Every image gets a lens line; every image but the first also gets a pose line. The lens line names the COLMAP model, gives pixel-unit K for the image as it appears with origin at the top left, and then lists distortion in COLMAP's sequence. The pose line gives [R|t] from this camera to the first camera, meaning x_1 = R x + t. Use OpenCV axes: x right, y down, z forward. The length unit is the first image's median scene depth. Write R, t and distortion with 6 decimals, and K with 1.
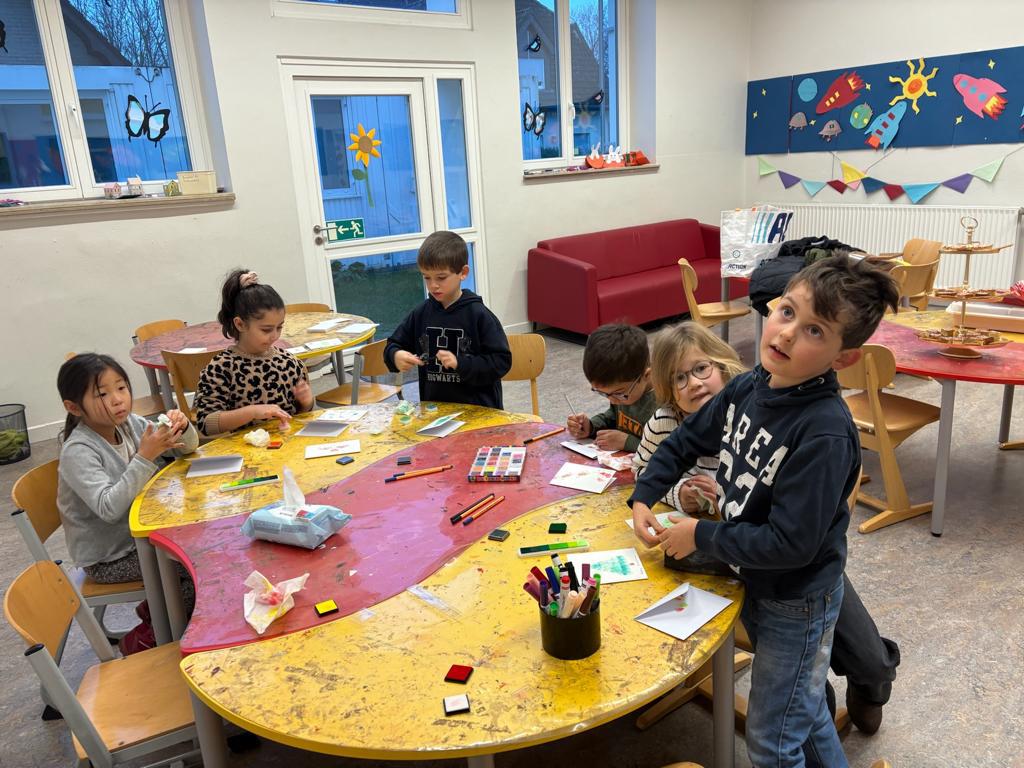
lens RADIAL K [[757.3, 0, 514.5], [0, 757.3, 371.2], [0, 0, 1]] dist [0.068206, -0.075614]
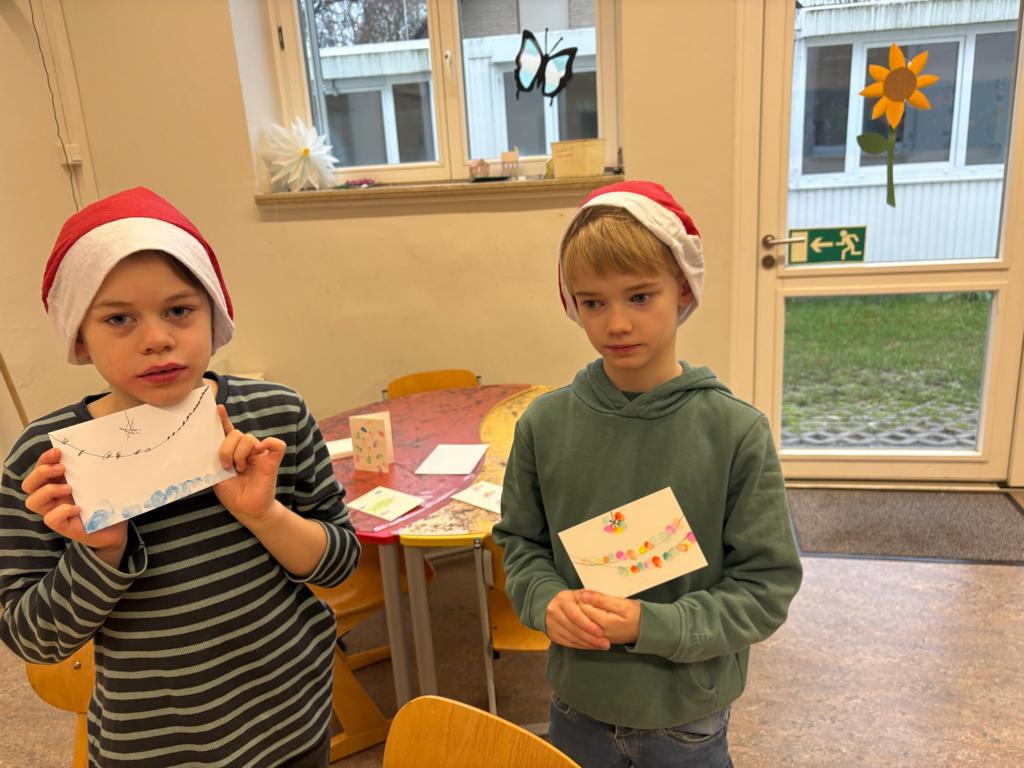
lens RADIAL K [[776.0, 0, 514.7], [0, 776.0, 383.9], [0, 0, 1]] dist [0.031308, -0.021730]
pose [[0.678183, 0.213877, -0.703082, 0.044912], [-0.182852, 0.975735, 0.120441, -0.115932], [0.711781, 0.046879, 0.700835, 0.452834]]
